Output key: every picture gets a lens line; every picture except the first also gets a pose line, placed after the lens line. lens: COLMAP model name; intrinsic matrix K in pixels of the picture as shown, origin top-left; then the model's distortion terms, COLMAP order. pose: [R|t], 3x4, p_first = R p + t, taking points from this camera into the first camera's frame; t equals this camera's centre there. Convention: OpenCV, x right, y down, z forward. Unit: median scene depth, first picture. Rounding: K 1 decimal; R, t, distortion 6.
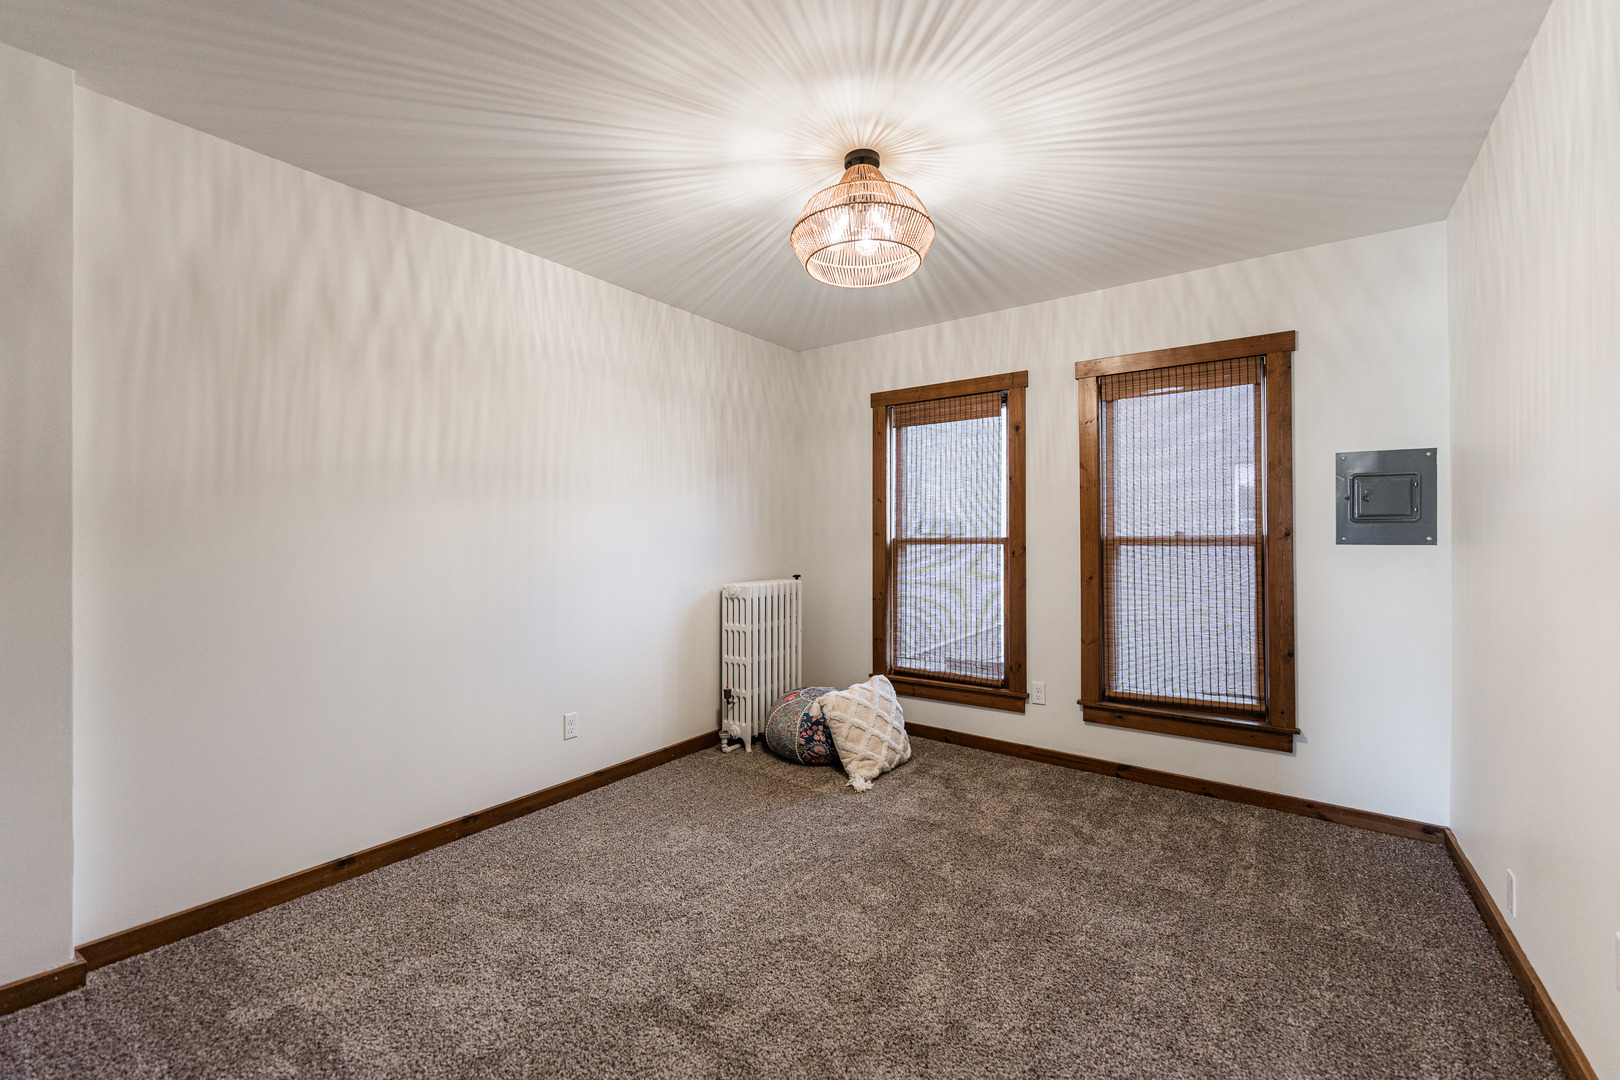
lens RADIAL K [[675.5, 0, 807.7], [0, 675.5, 543.1], [0, 0, 1]] dist [-0.000979, -0.000231]
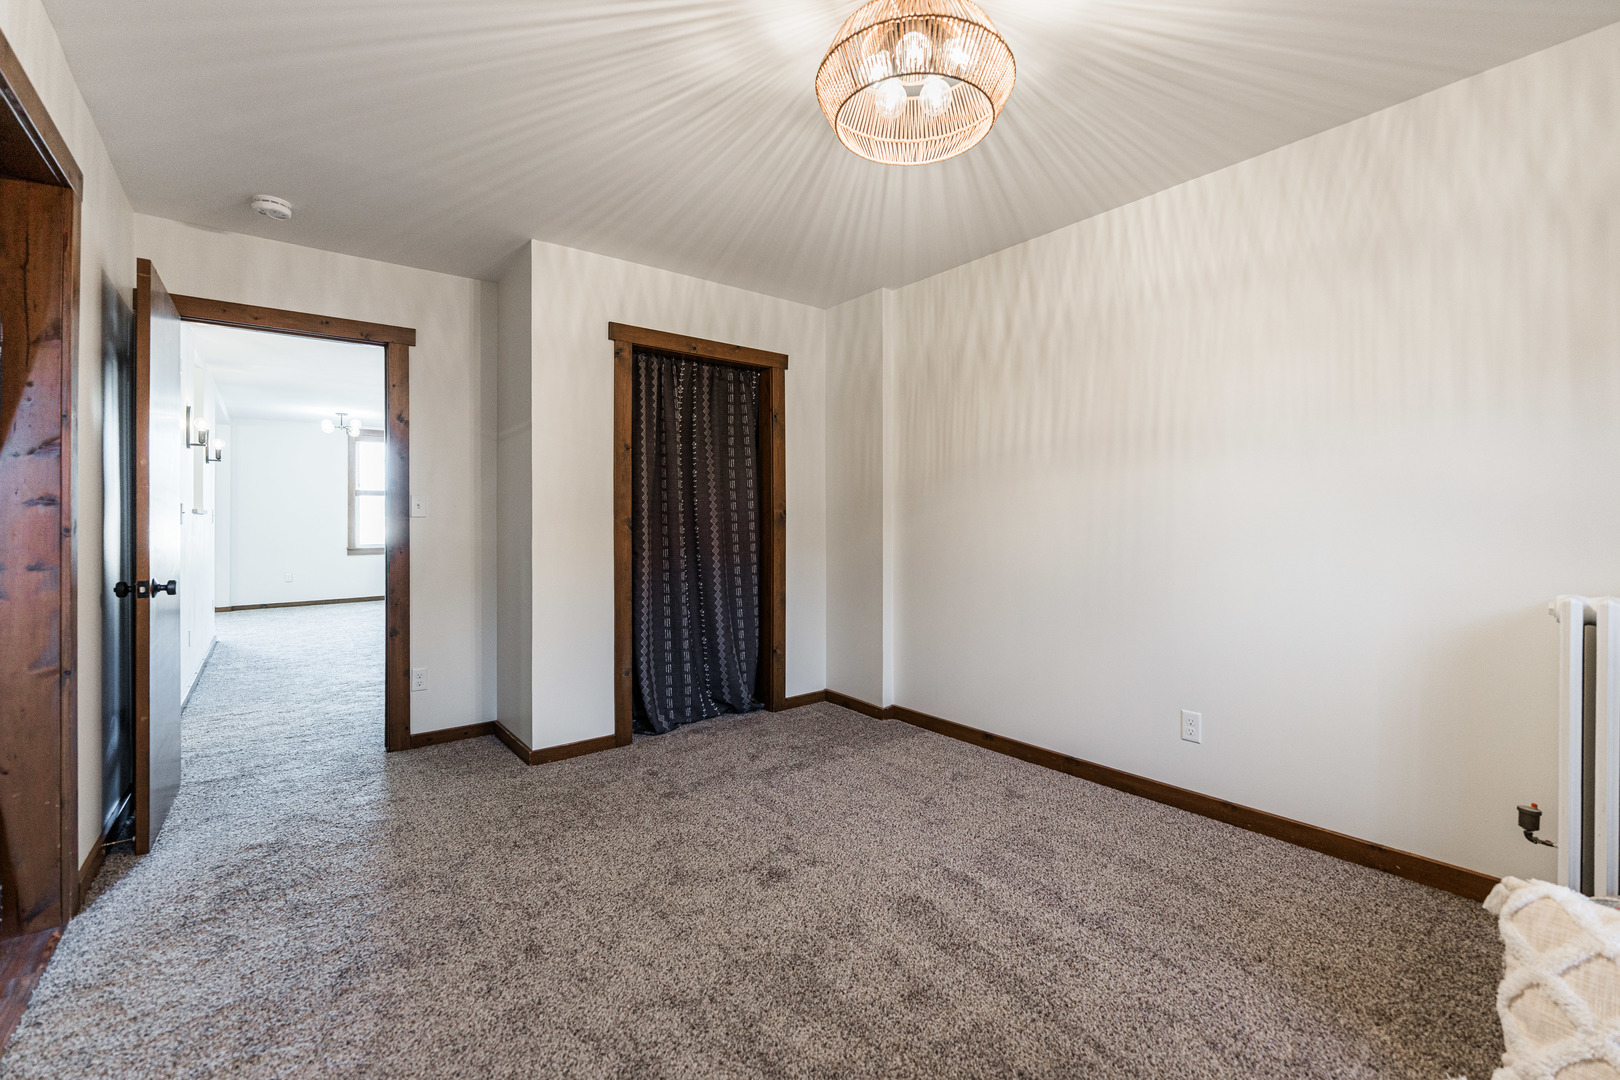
lens RADIAL K [[675.5, 0, 812.7], [0, 675.5, 504.7], [0, 0, 1]] dist [-0.000979, -0.000231]
pose [[-0.275231, -0.000053, -0.961378, 0.689435], [0.013457, 0.999902, -0.003908, -0.009886], [0.961284, -0.014013, -0.275204, 0.920669]]
